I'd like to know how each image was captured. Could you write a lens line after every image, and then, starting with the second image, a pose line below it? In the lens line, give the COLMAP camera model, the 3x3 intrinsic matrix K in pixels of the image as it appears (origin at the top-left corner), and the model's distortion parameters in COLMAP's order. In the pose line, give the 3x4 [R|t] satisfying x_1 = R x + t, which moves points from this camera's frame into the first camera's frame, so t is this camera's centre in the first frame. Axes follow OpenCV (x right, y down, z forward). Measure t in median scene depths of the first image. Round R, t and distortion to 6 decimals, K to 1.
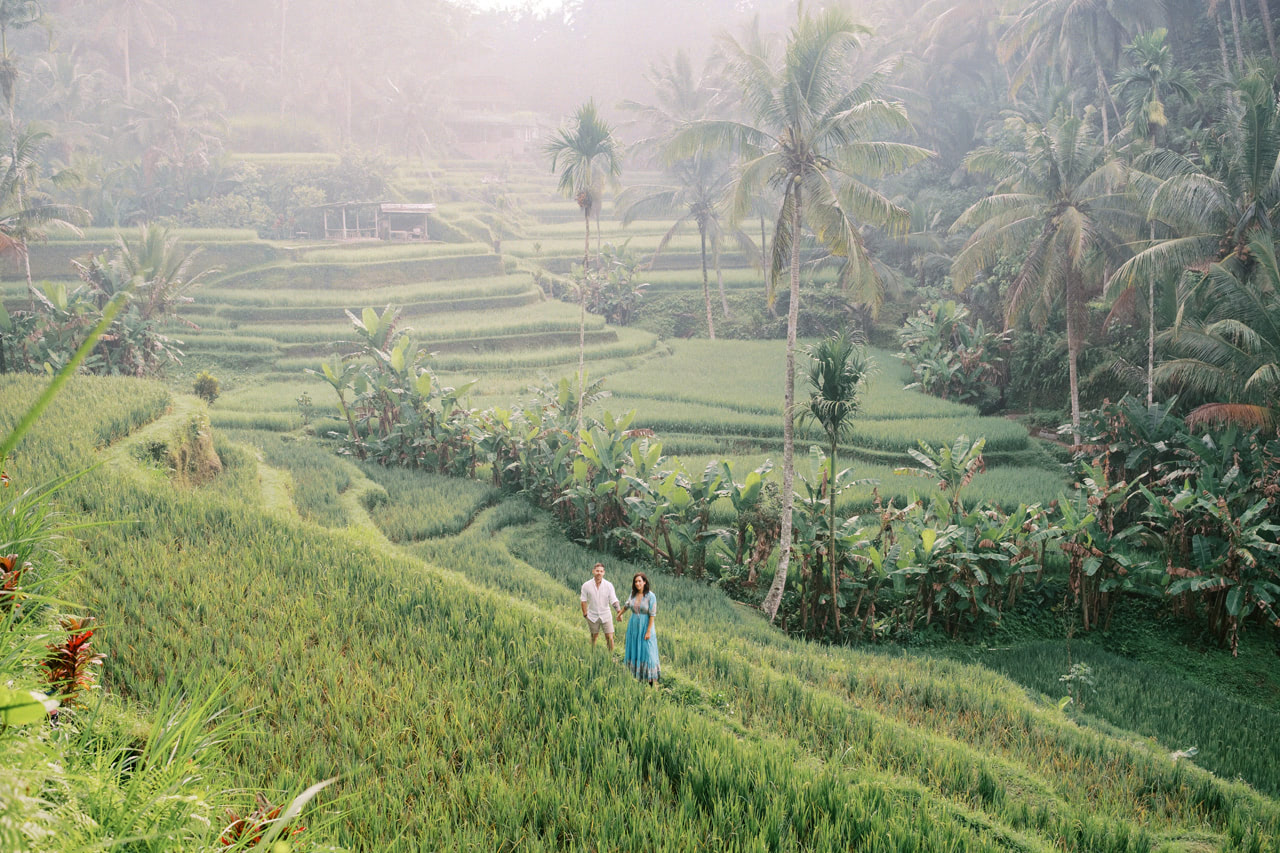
lens RADIAL K [[1275.5, 0, 639.9], [0, 1275.5, 433.2], [0, 0, 1]] dist [-0.040186, 0.144377]
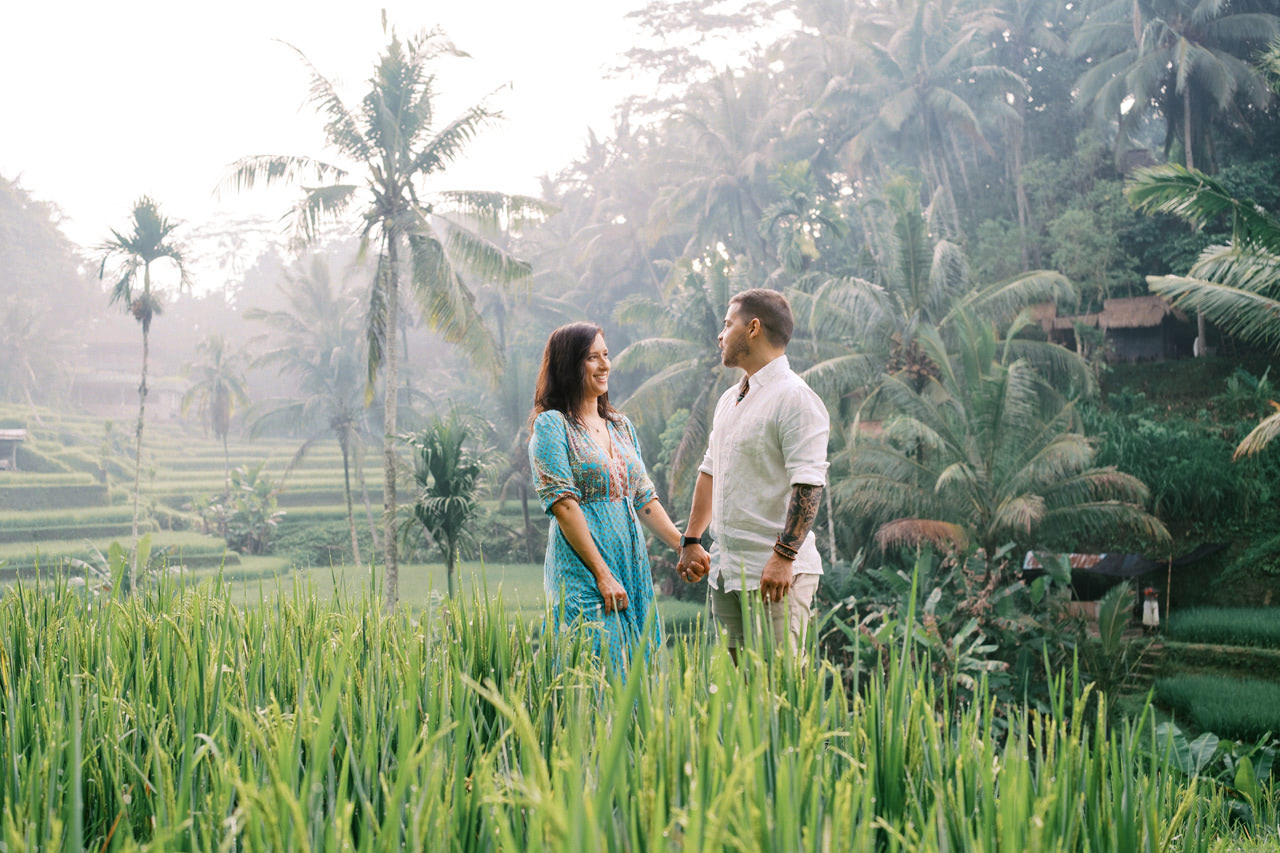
lens RADIAL K [[1275.5, 0, 639.9], [0, 1275.5, 433.2], [0, 0, 1]] dist [-0.040186, 0.144377]
pose [[0.970500, -0.012315, 0.240785, 0.045379], [0.069293, 0.970806, -0.229639, 0.064989], [-0.230928, 0.239549, 0.943021, 0.136780]]
